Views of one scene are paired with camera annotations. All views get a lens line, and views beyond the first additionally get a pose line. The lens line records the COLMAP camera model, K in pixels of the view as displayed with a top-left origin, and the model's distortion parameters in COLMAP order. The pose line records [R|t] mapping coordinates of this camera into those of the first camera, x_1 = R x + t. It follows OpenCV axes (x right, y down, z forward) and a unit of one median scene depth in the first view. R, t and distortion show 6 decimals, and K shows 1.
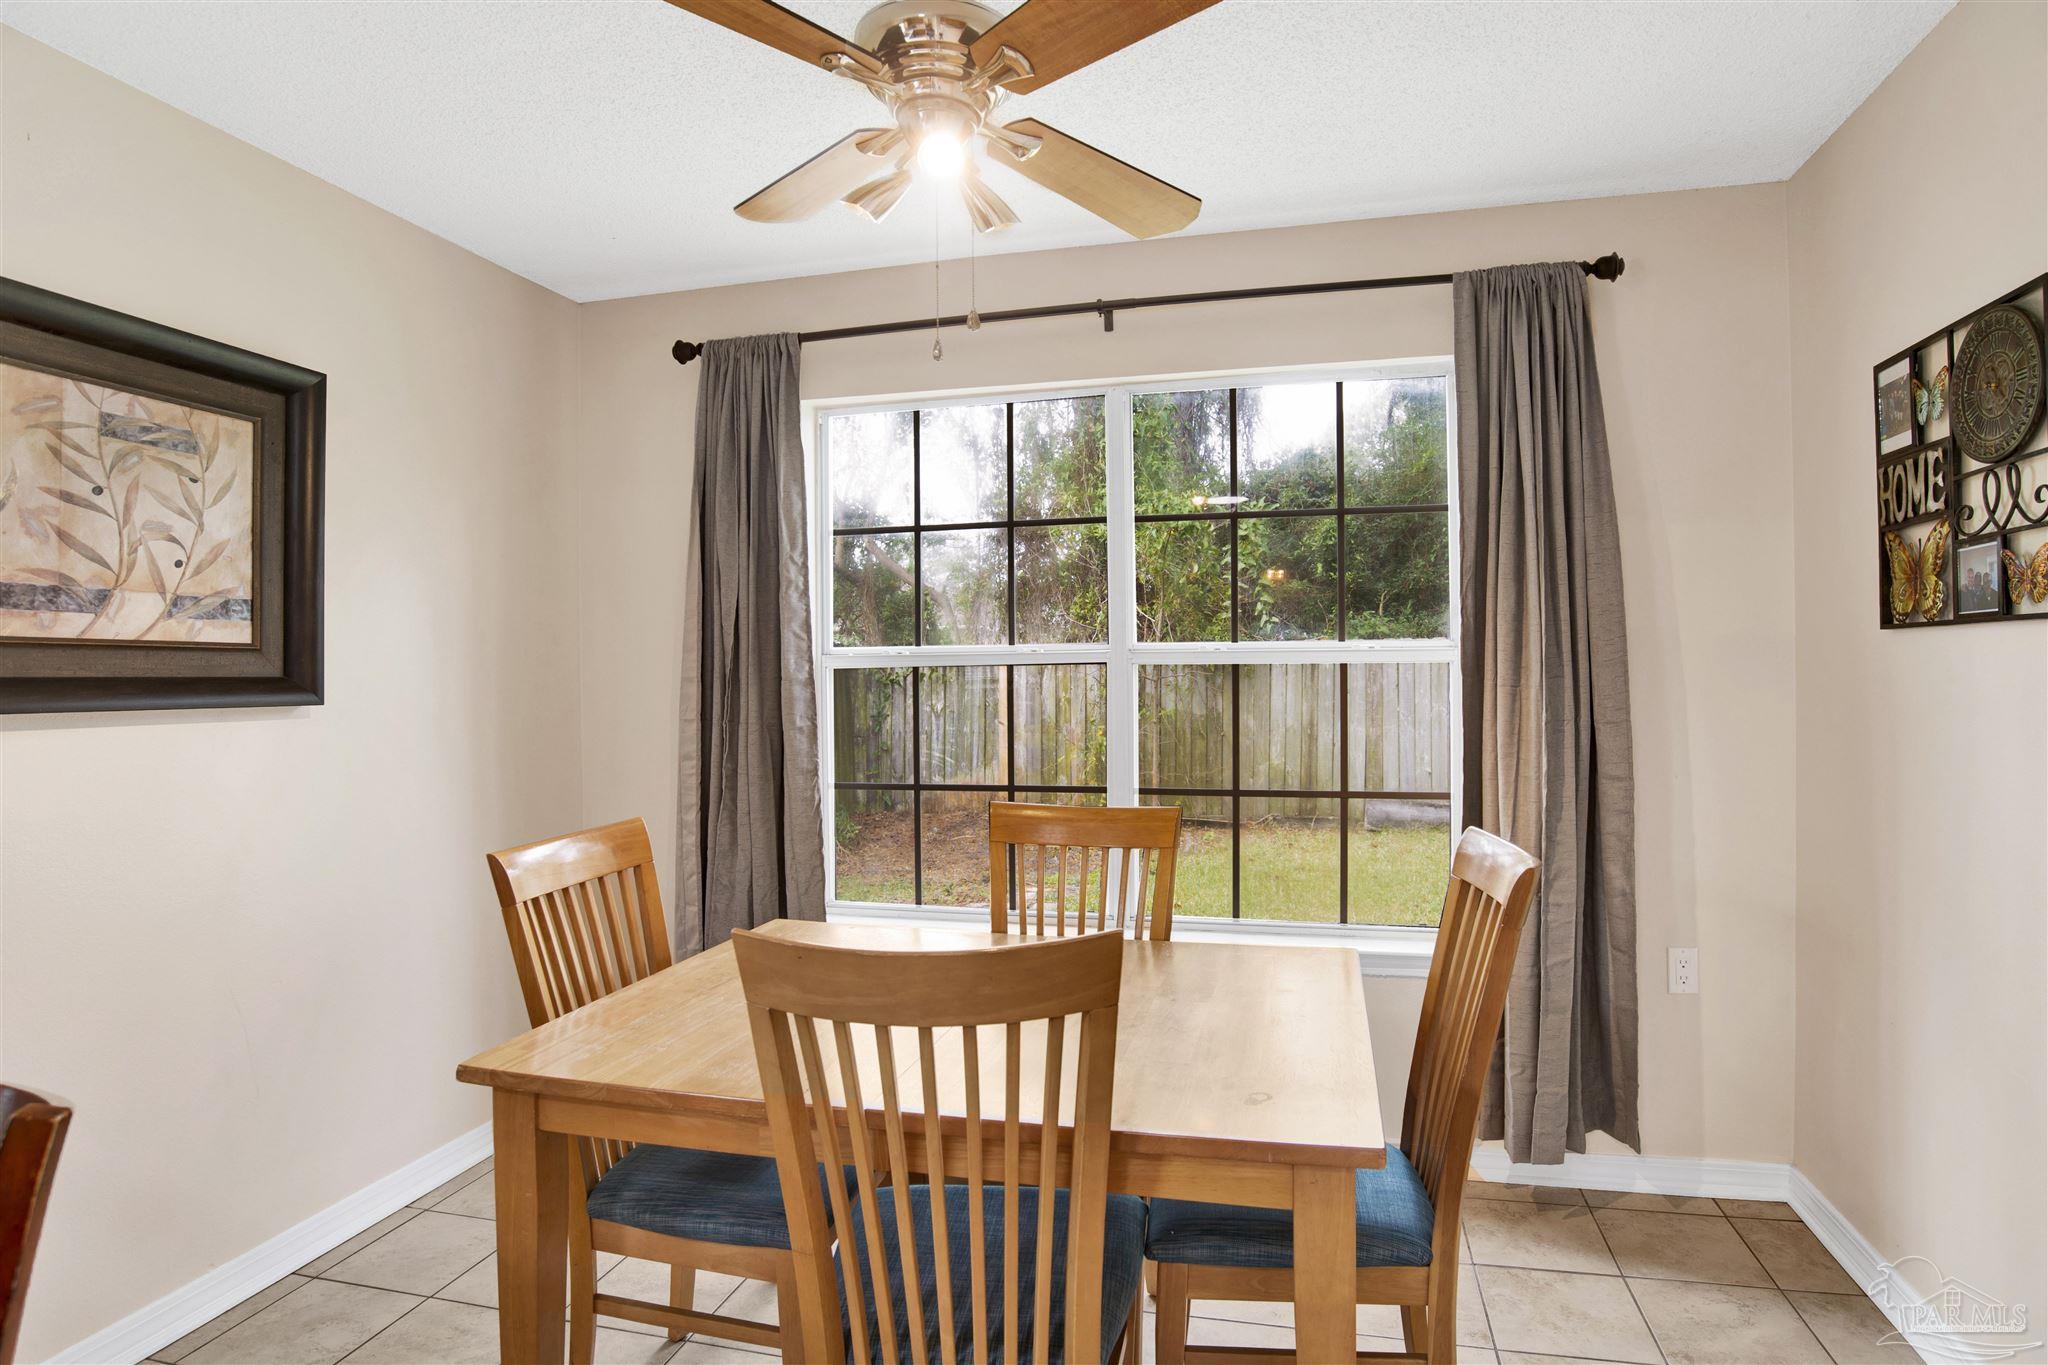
lens RADIAL K [[1110.4, 0, 1026.5], [0, 1110.4, 668.2], [0, 0, 1]] dist [-0.060815, 0.001487]
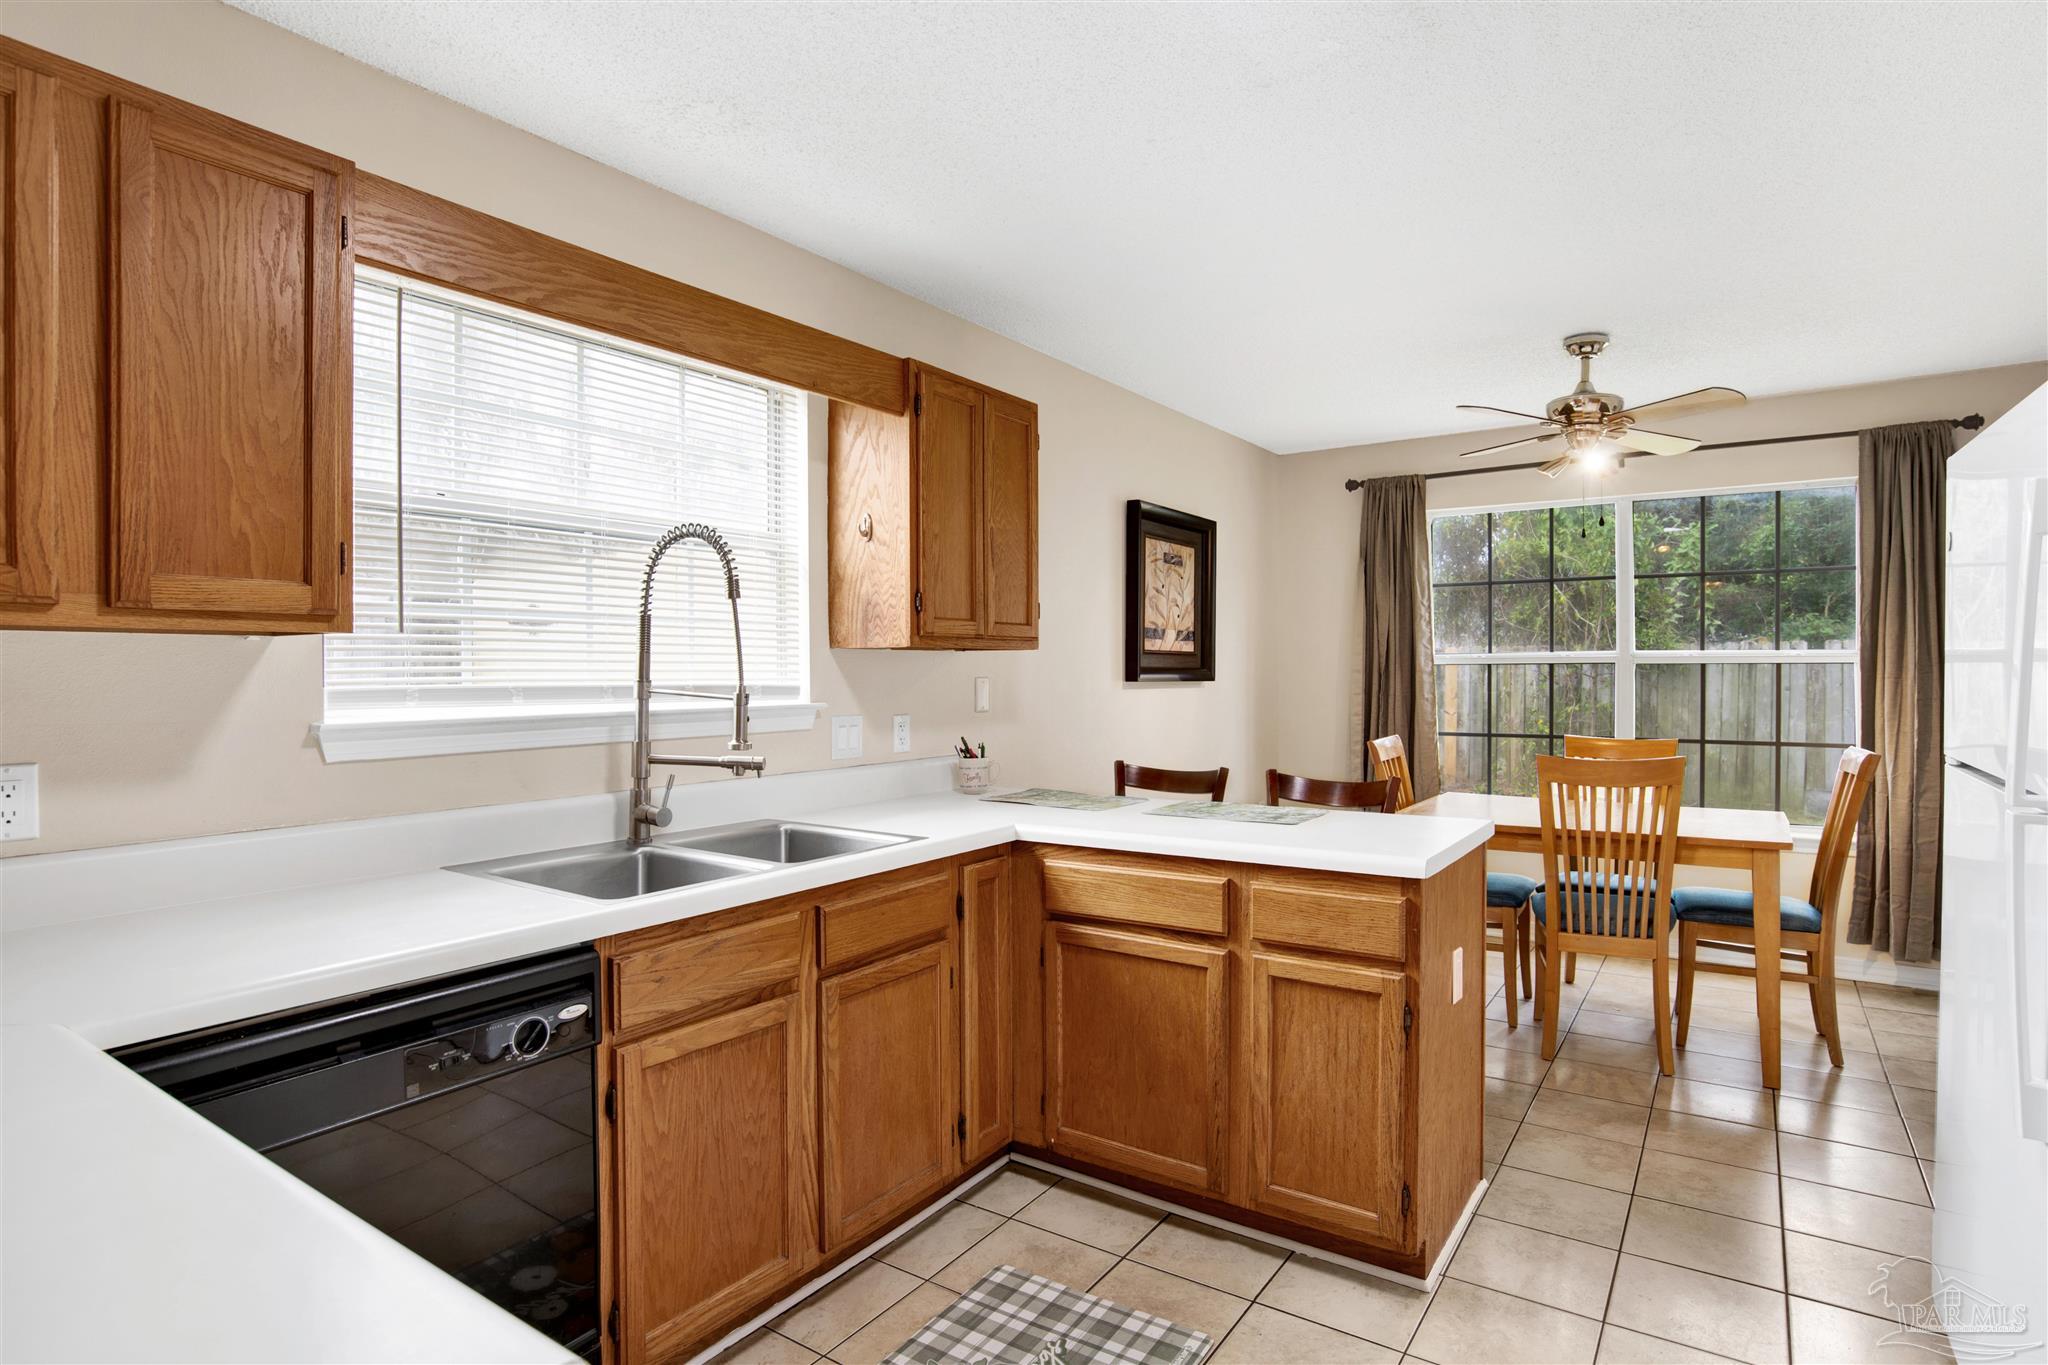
lens RADIAL K [[1092.8, 0, 992.3], [0, 1092.8, 674.1], [0, 0, 1]] dist [-0.057918, 0.016621]
pose [[0.935299, 0.008506, -0.353756, -0.255836], [-0.005509, 0.999940, 0.009479, 0.002462], [0.353816, -0.006917, 0.935290, -0.918599]]
